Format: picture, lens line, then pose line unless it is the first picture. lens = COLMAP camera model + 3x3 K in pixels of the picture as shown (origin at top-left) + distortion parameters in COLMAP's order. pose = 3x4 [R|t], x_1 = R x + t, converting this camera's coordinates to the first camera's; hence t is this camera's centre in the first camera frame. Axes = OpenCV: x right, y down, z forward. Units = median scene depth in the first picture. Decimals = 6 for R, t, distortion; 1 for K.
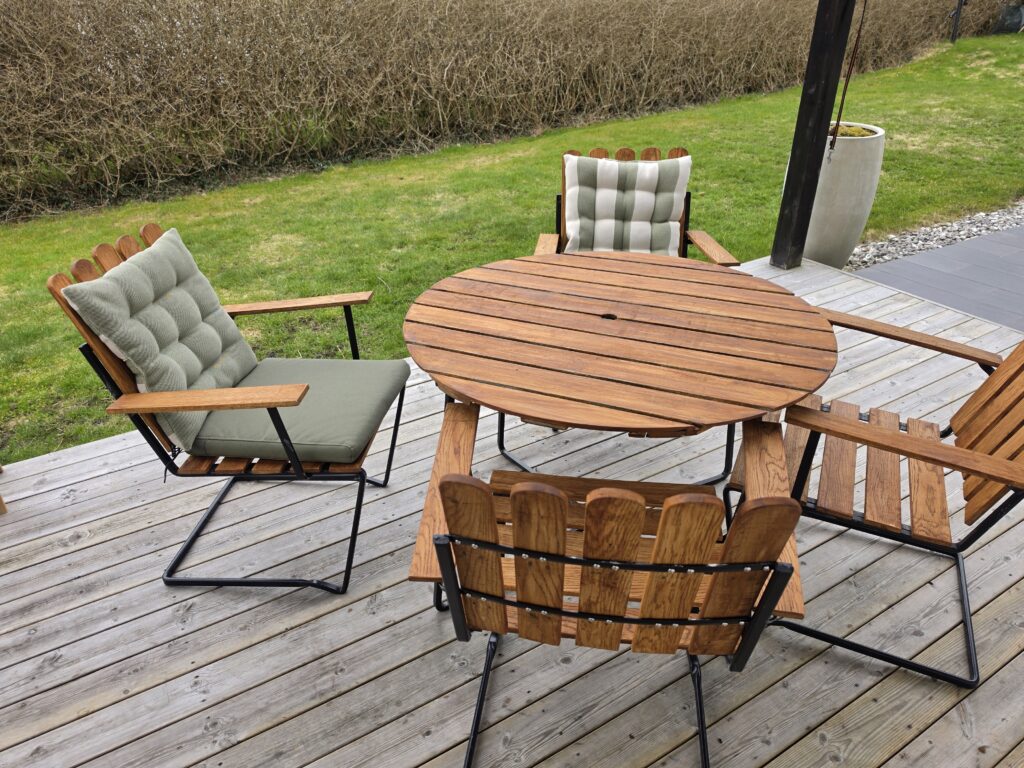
lens RADIAL K [[721.1, 0, 511.7], [0, 721.1, 382.4], [0, 0, 1]] dist [0.005620, 0.001742]
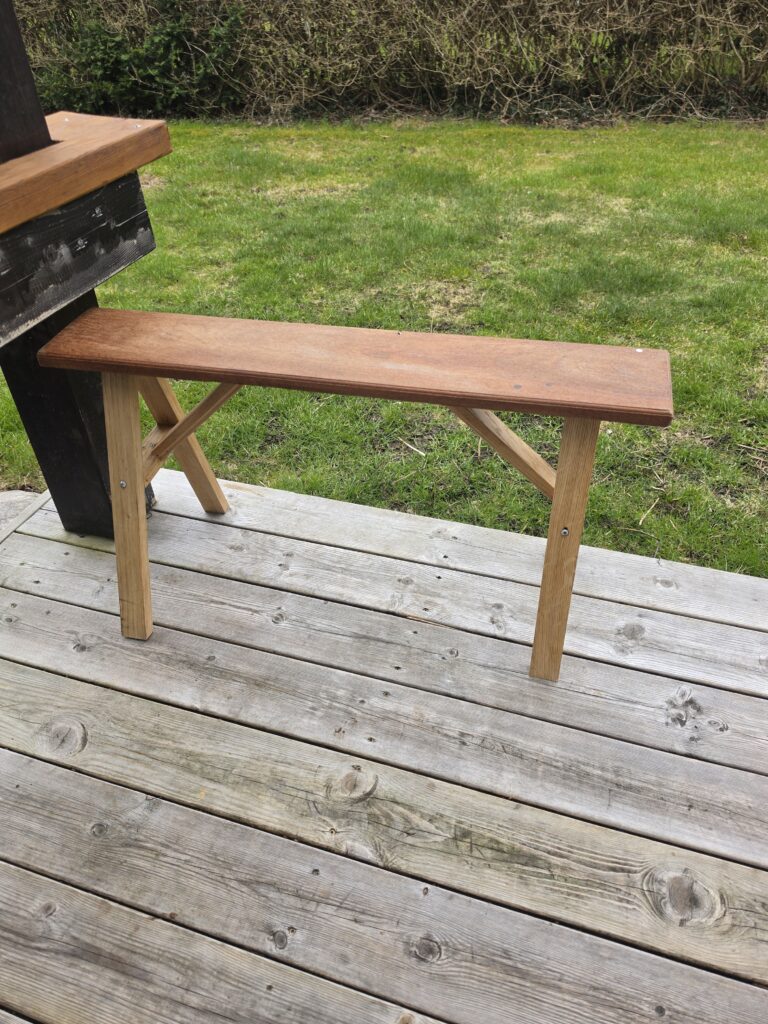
lens RADIAL K [[721.1, 0, 385.6], [0, 721.1, 512.3], [0, 0, 1]] dist [0.005620, 0.001742]
pose [[0.647676, 0.486798, -0.586125, -0.283904], [-0.356181, 0.873492, 0.331882, -0.012947], [0.673536, -0.006186, 0.739129, 0.304152]]
